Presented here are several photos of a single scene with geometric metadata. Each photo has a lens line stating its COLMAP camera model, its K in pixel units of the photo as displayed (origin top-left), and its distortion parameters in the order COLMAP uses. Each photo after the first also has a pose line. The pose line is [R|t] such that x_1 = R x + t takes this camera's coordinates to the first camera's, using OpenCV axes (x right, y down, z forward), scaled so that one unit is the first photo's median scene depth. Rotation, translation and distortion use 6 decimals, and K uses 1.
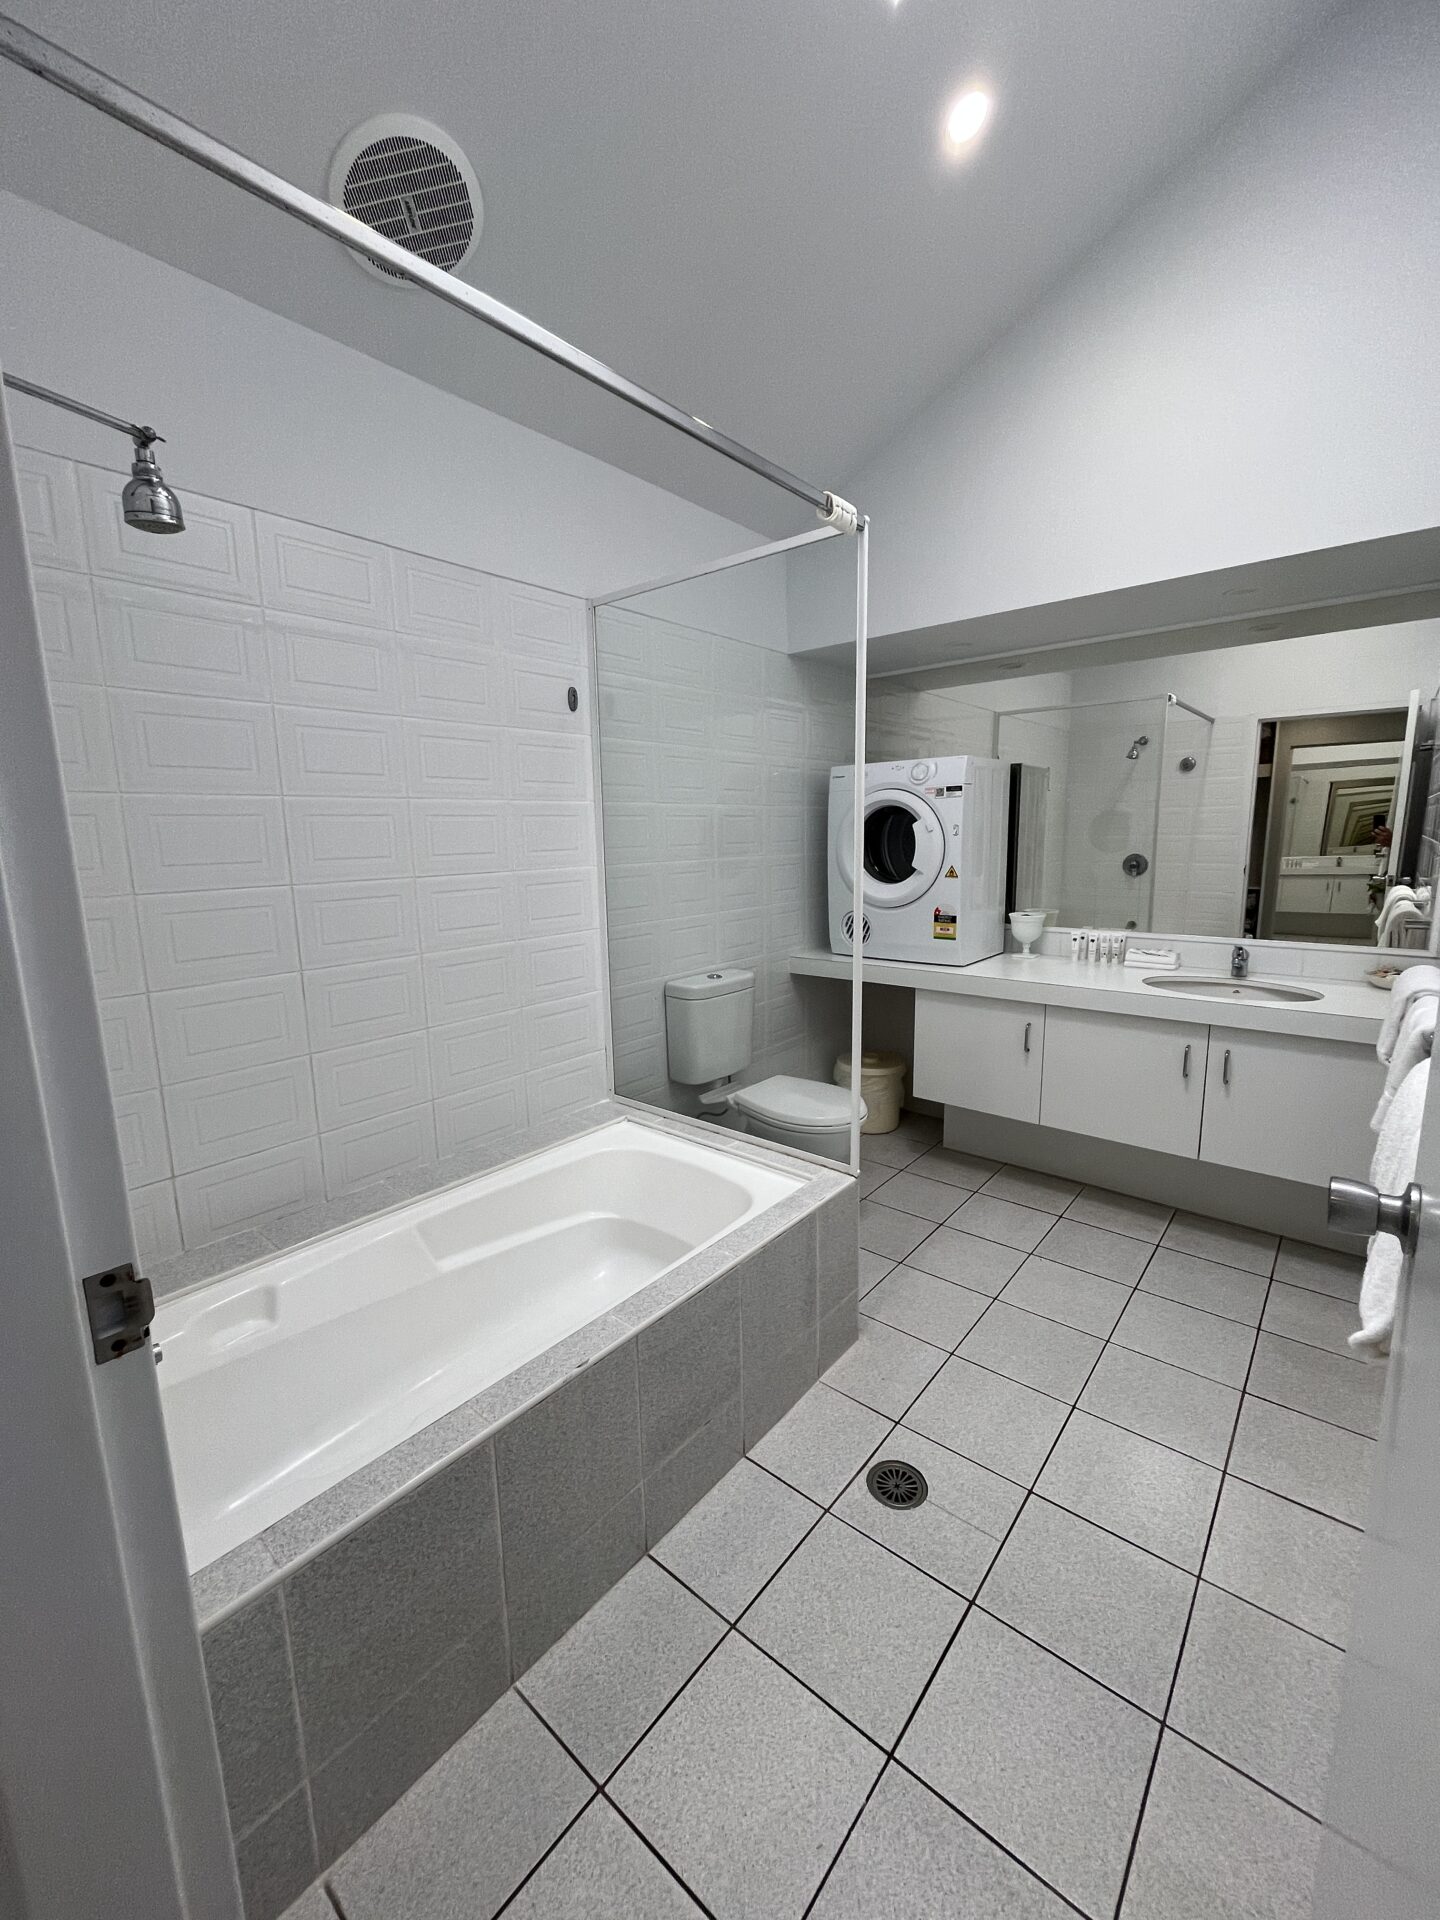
lens RADIAL K [[771.1, 0, 720.0], [0, 771.1, 960.0], [0, 0, 1]] dist [-0.002685, 0.000099]
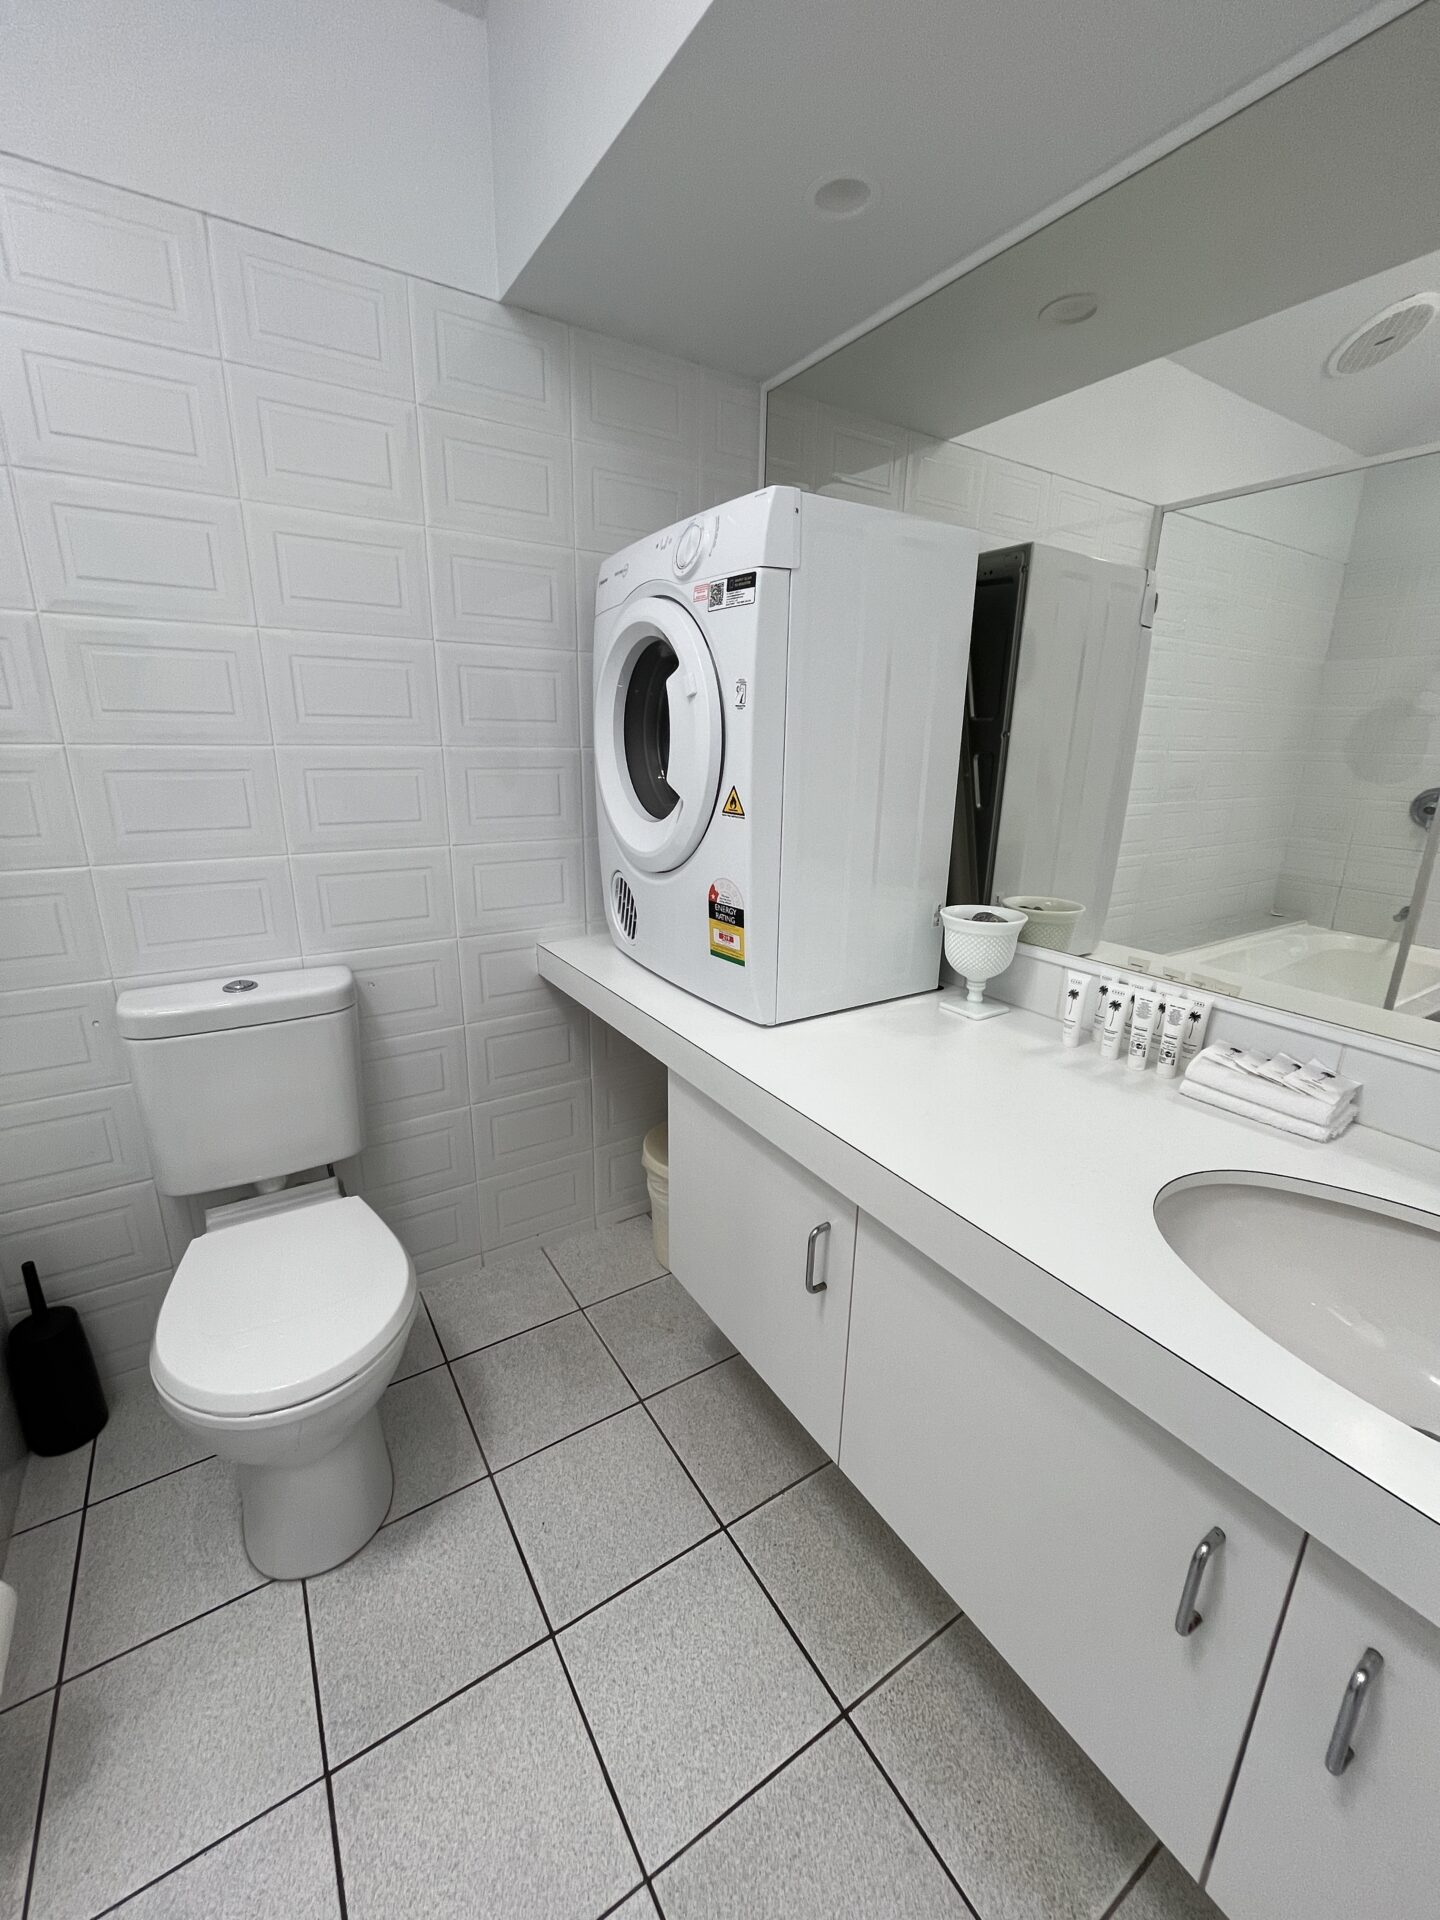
lens RADIAL K [[771.1, 0, 720.0], [0, 771.1, 960.0], [0, 0, 1]] dist [-0.002685, 0.000099]
pose [[0.955747, 0.114295, -0.271080, 0.404216], [-0.081151, 0.988121, 0.130508, -0.082765], [0.282776, -0.102734, 0.953668, 0.591124]]
